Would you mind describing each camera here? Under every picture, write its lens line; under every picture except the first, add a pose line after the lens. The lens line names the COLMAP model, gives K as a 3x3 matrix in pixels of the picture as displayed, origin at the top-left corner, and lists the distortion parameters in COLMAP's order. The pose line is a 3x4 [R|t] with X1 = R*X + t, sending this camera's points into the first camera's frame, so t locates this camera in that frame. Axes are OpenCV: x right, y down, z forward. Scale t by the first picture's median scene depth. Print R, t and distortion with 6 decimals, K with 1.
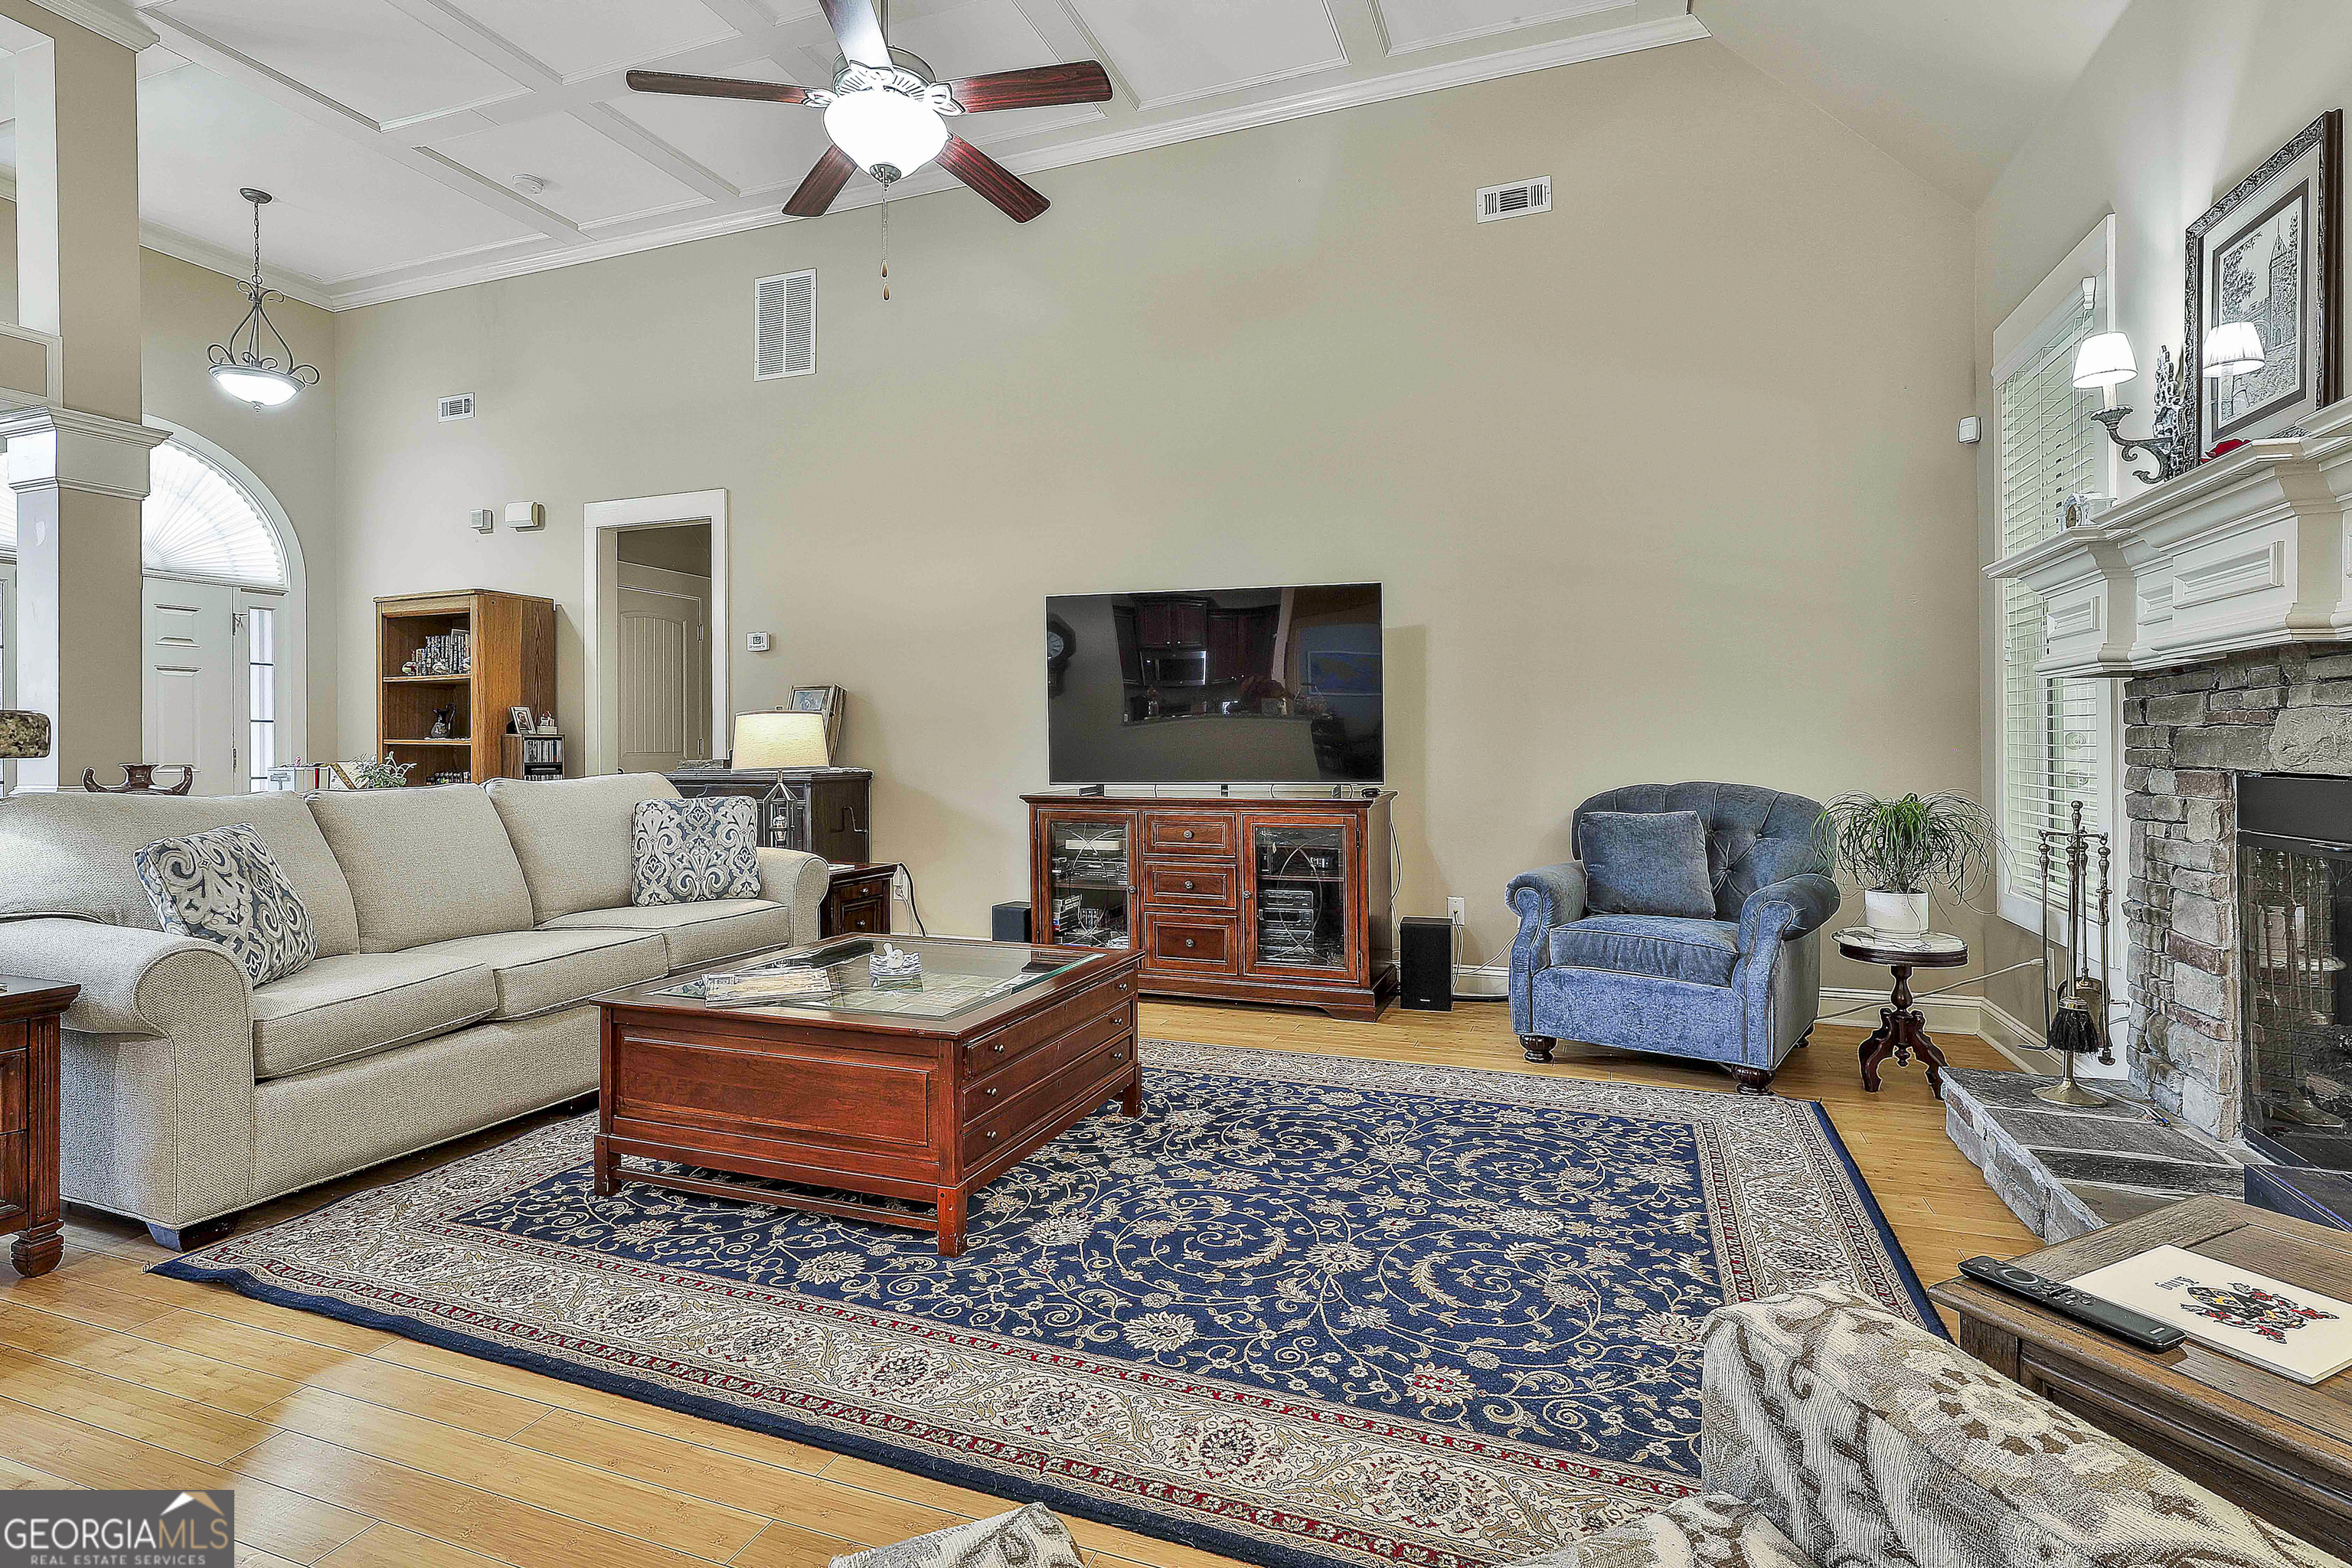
lens RADIAL K [[1135.3, 0, 1176.1], [0, 1135.3, 735.1], [0, 0, 1]] dist [-0.005604, 0.004561]
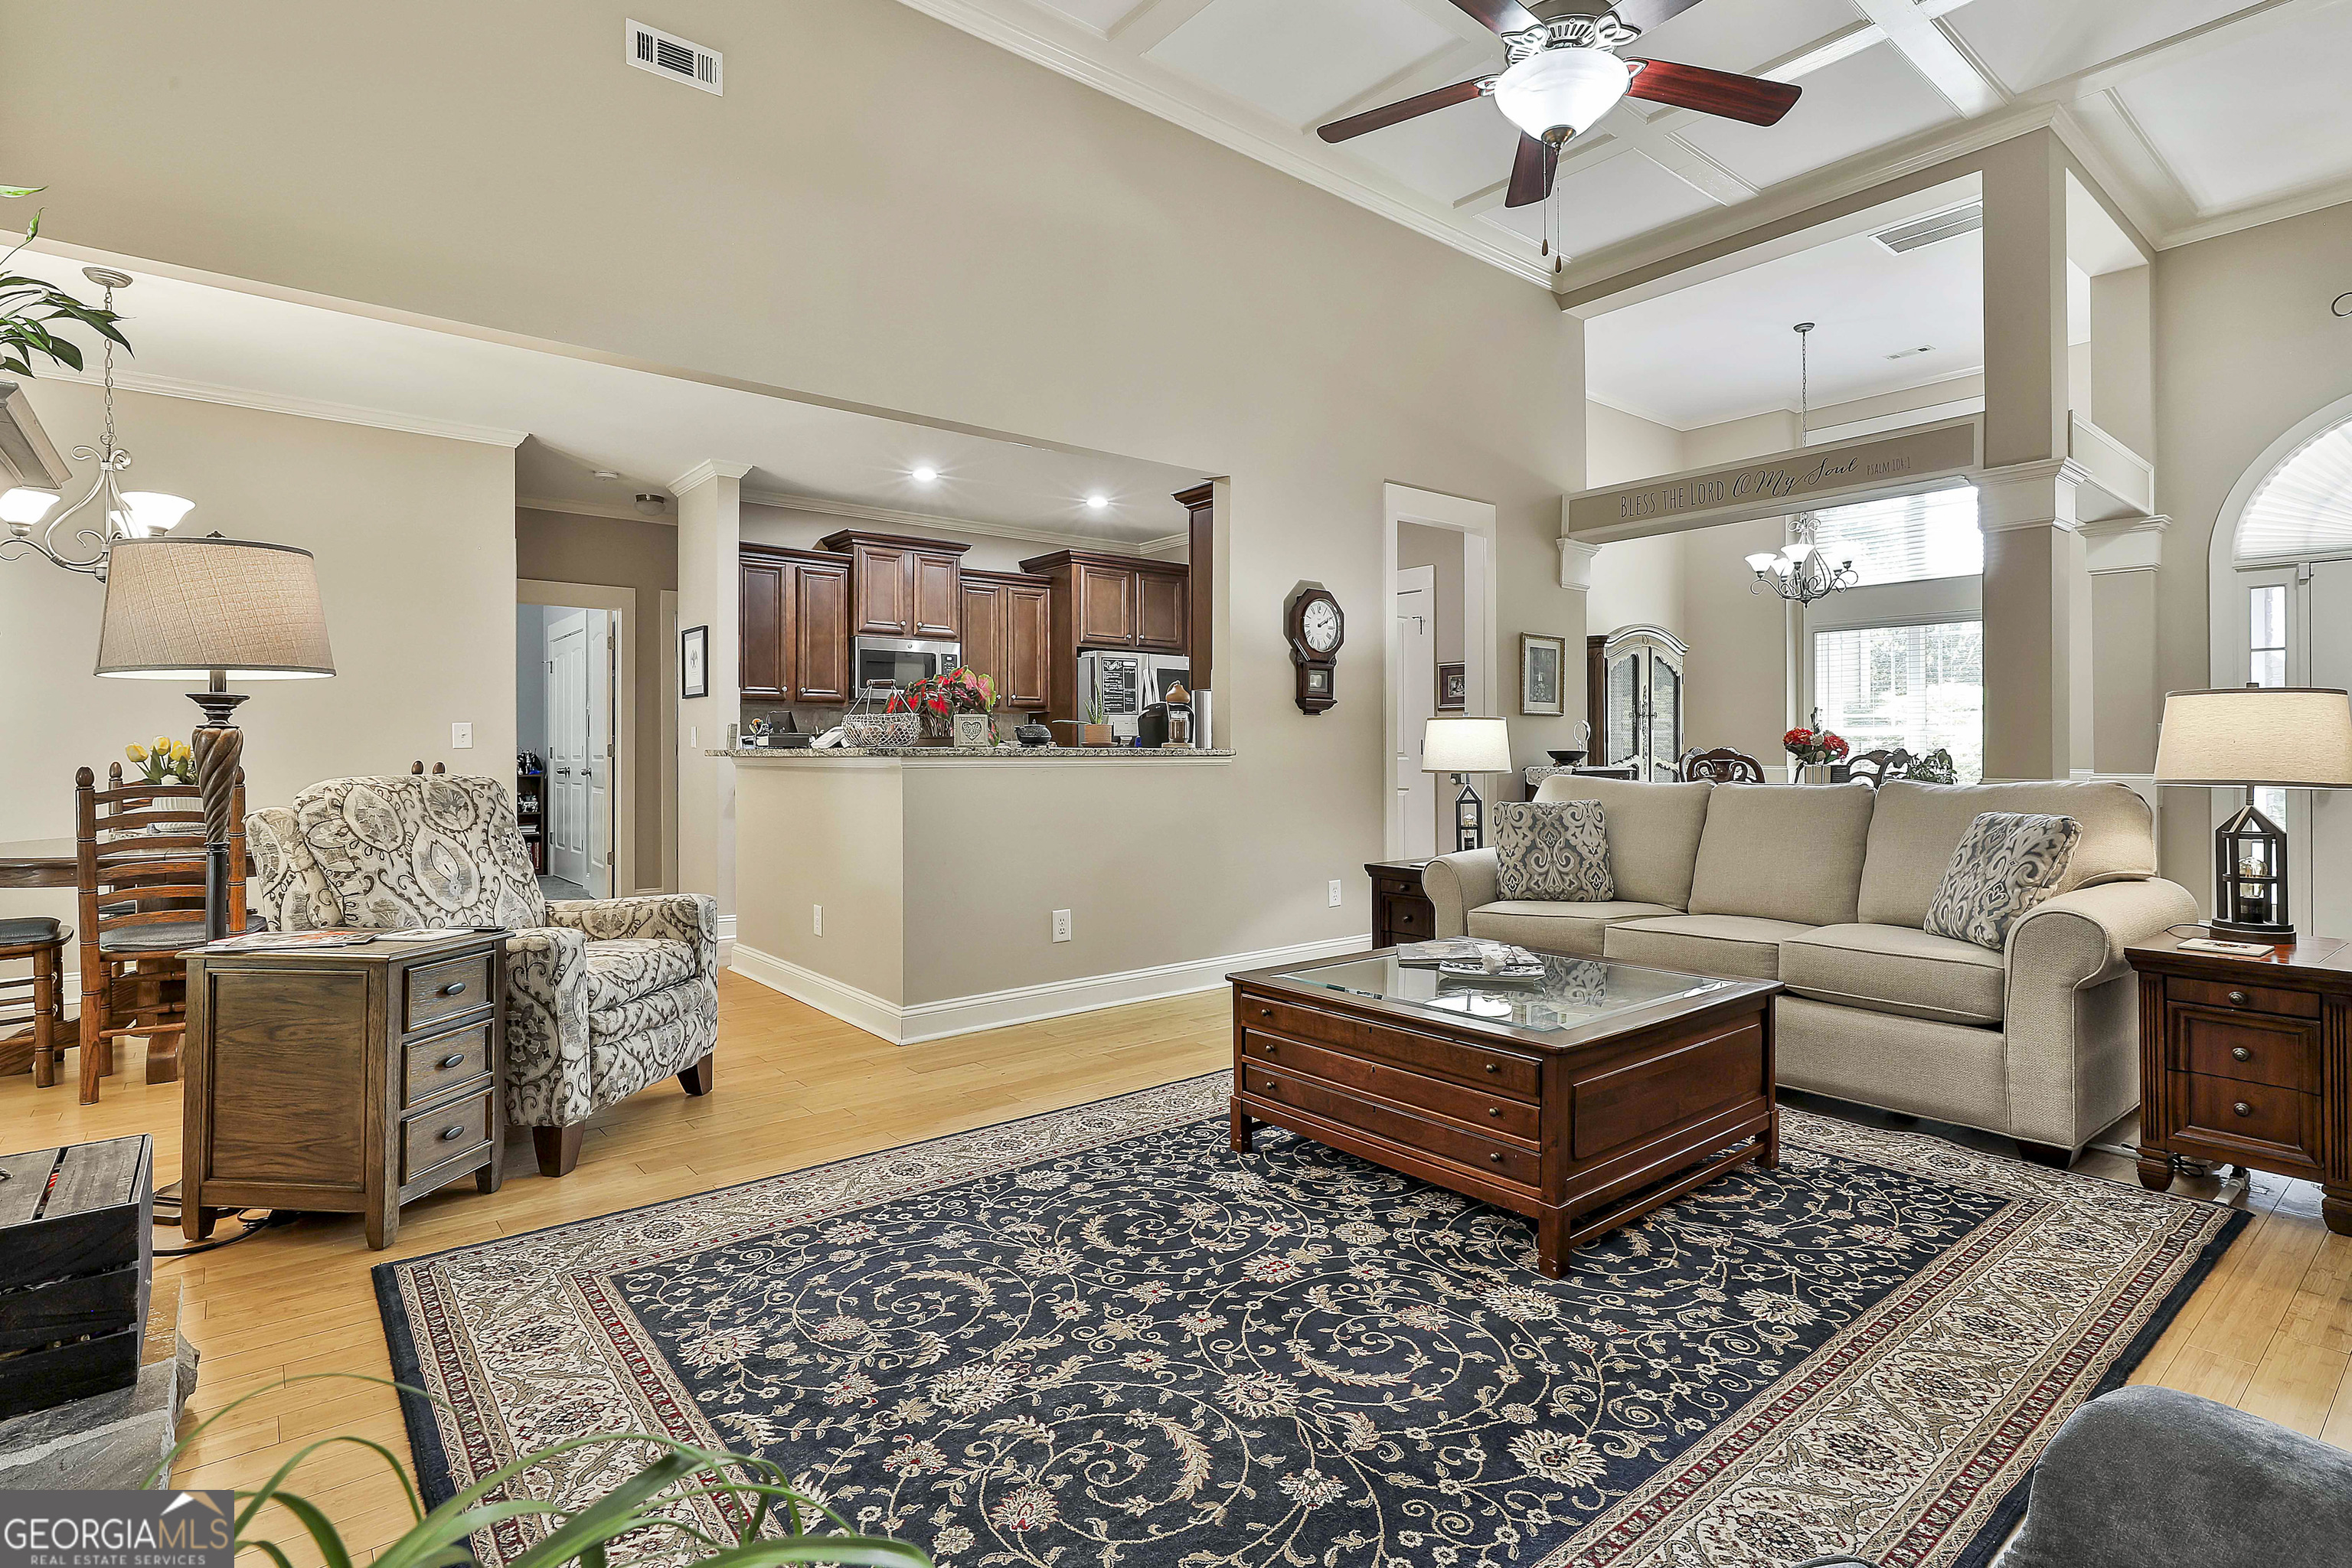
lens RADIAL K [[1135.3, 0, 1176.1], [0, 1135.3, 735.1], [0, 0, 1]] dist [-0.005604, 0.004561]
pose [[-0.494116, -0.006962, -0.869368, 0.936214], [0.014673, 0.999759, -0.016346, 0.011579], [0.869272, -0.020833, -0.493895, 1.555627]]
